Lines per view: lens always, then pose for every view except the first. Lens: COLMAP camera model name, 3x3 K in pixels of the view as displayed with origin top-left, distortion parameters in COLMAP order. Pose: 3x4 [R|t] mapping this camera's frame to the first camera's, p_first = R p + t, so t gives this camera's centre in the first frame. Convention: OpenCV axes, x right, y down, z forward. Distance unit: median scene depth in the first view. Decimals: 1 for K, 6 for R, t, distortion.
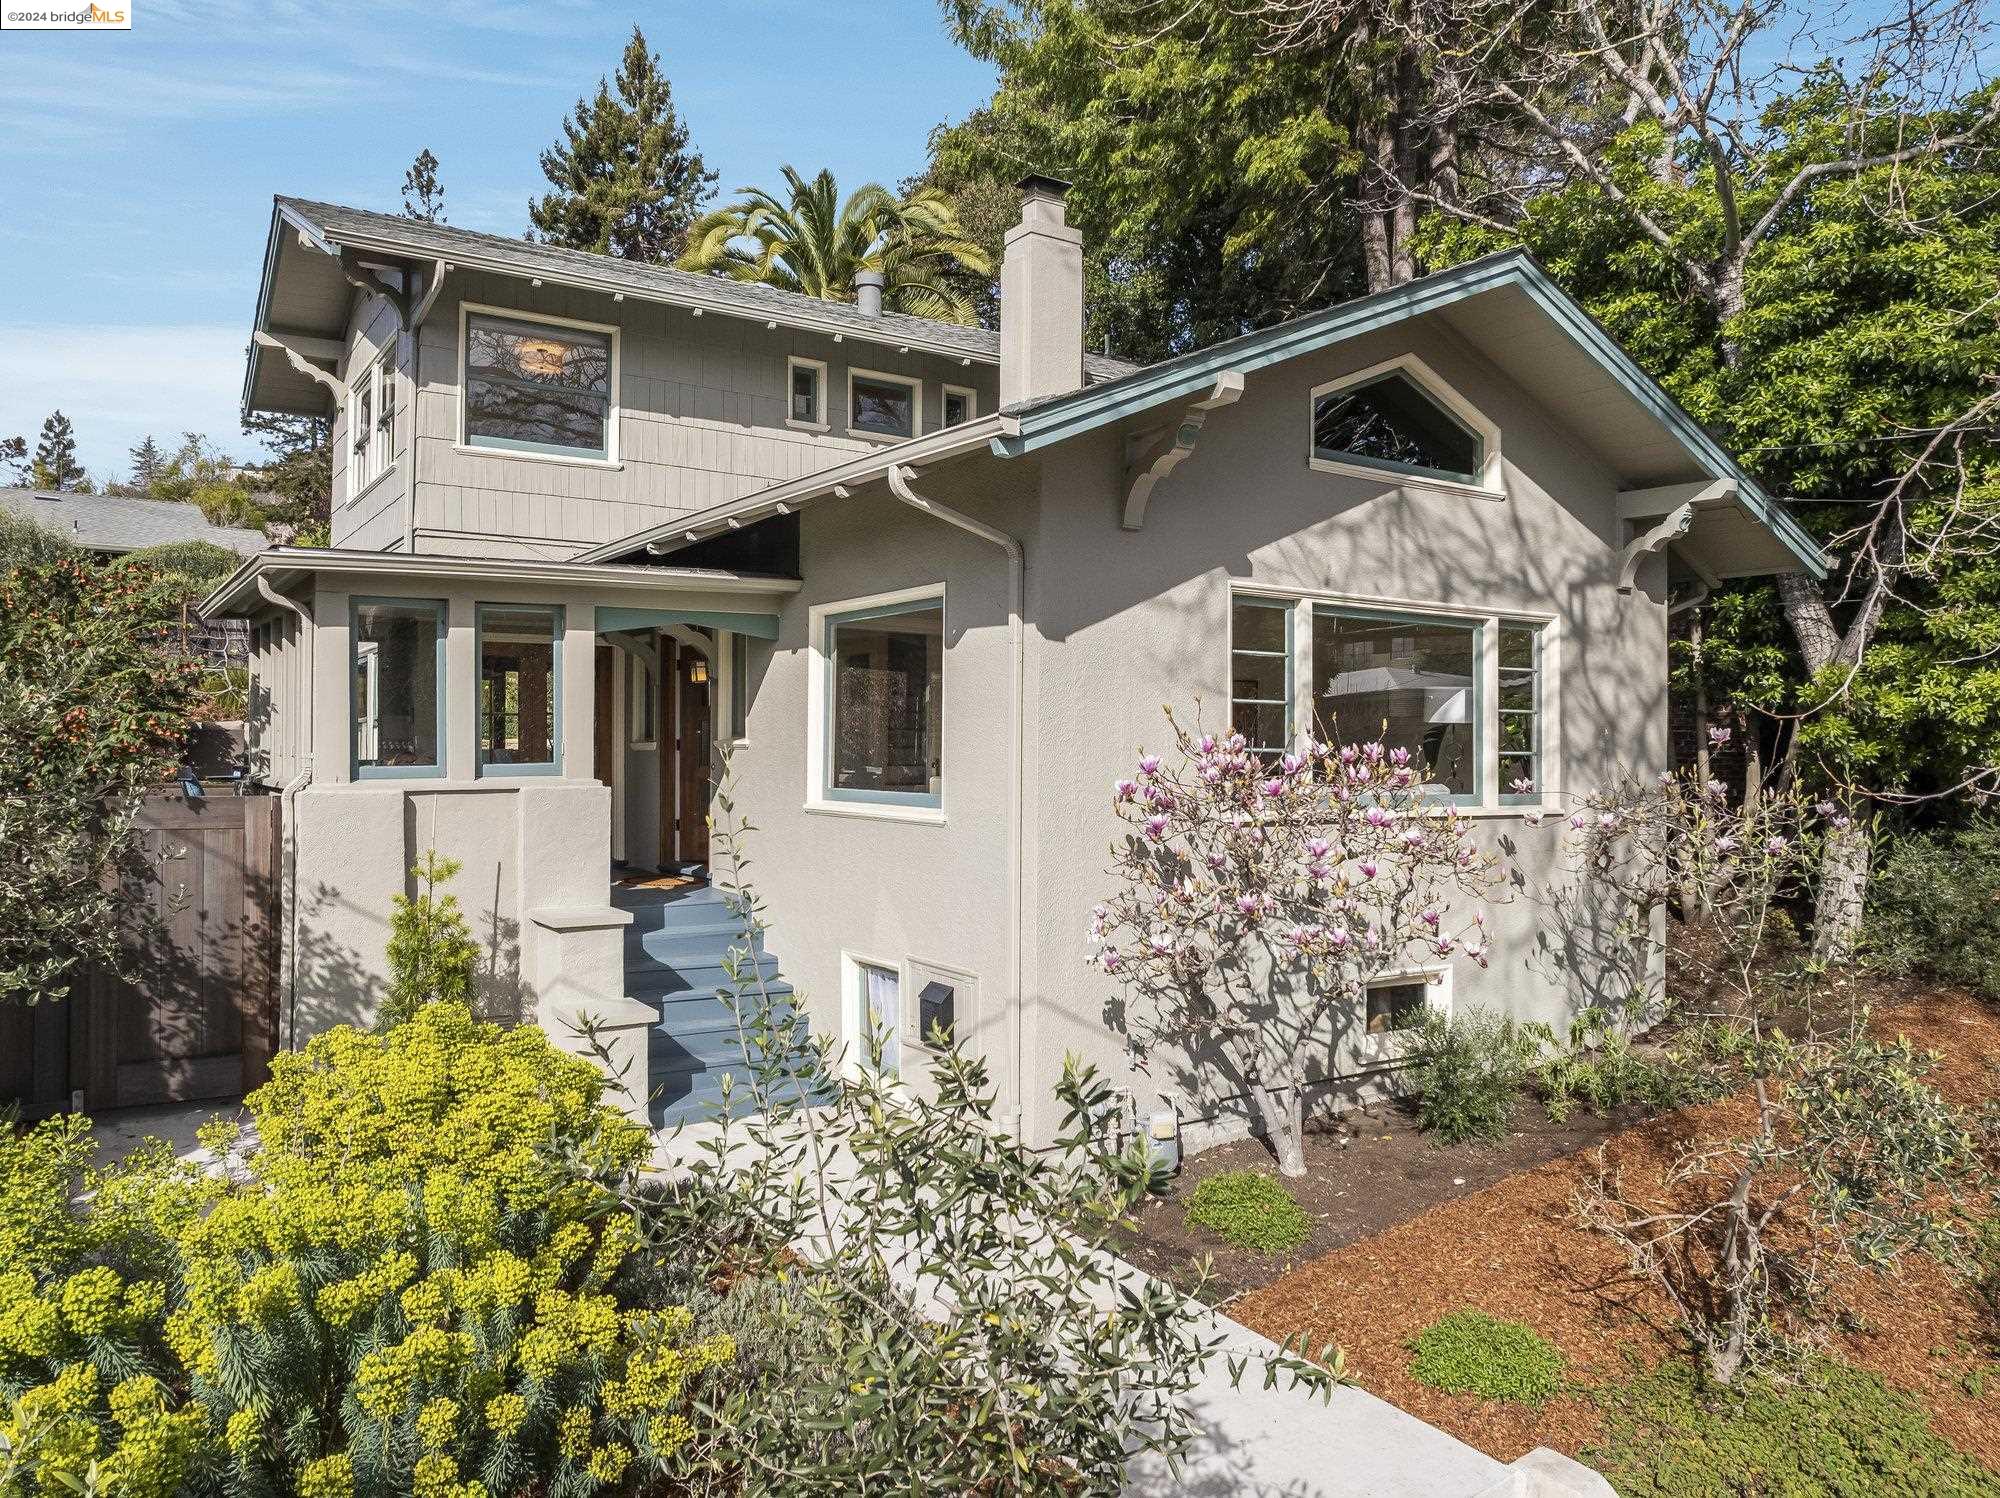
lens RADIAL K [[1389.5, 0, 1000.0], [0, 1389.5, 749.0], [0, 0, 1]] dist [-0.009077, 0.000439]
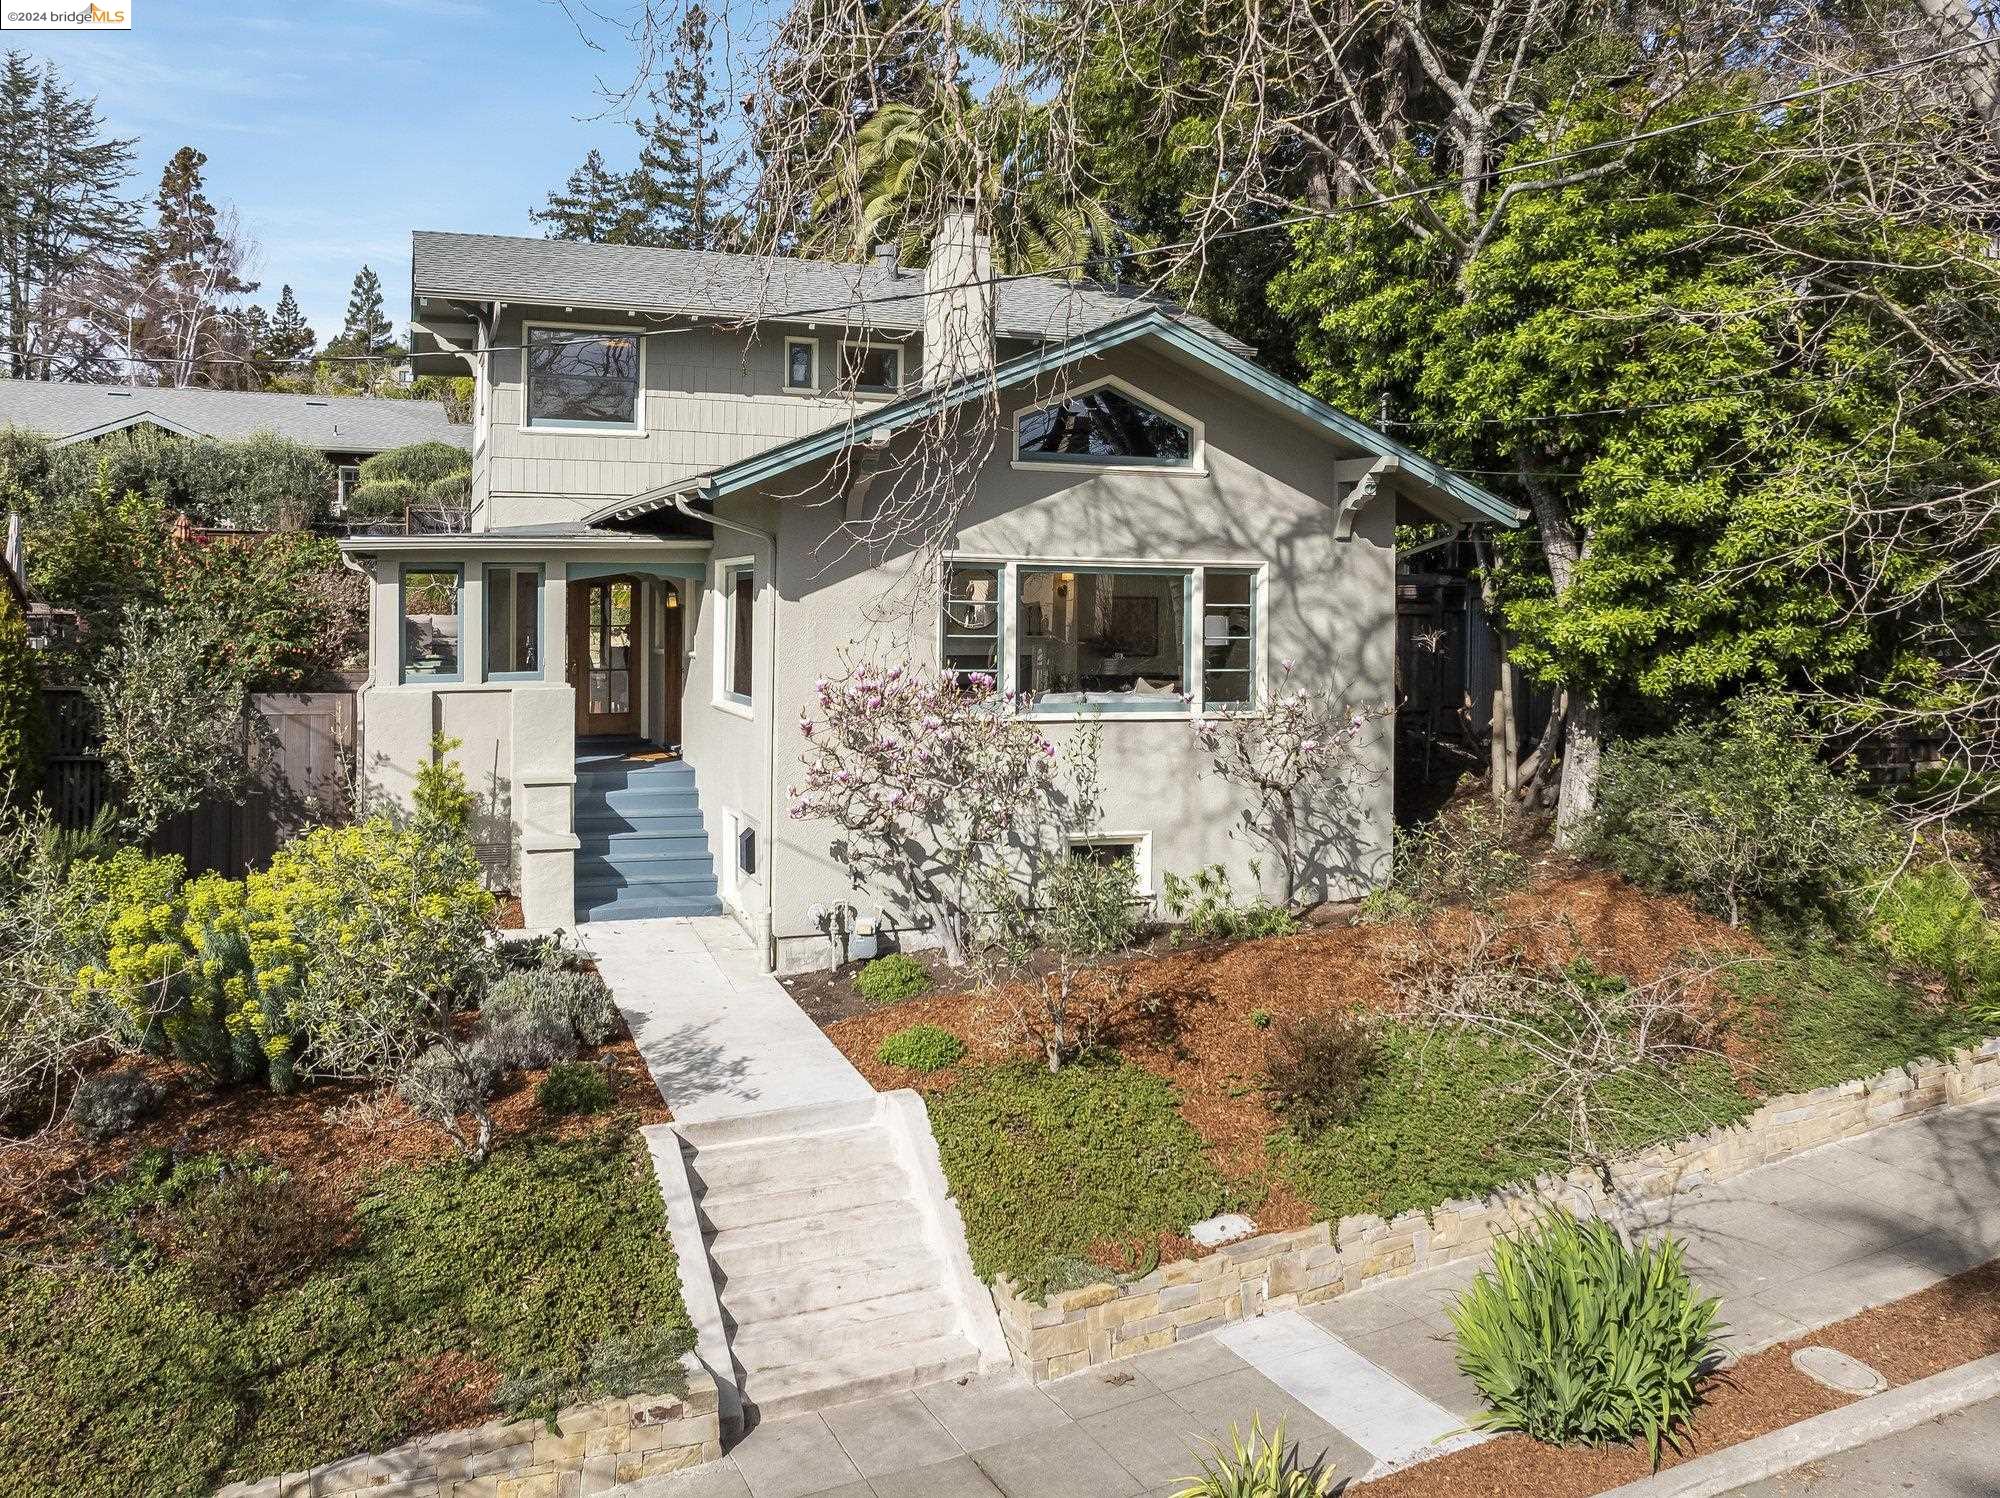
lens RADIAL K [[1594.4, 0, 1000.0], [0, 1594.4, 616.8], [0, 0, 1]] dist [0.002209, 0.000014]
pose [[0.974160, 0.003237, -0.225837, 0.542433], [-0.002388, 0.999989, 0.004033, -0.056899], [0.225847, -0.003389, 0.974157, -0.530216]]
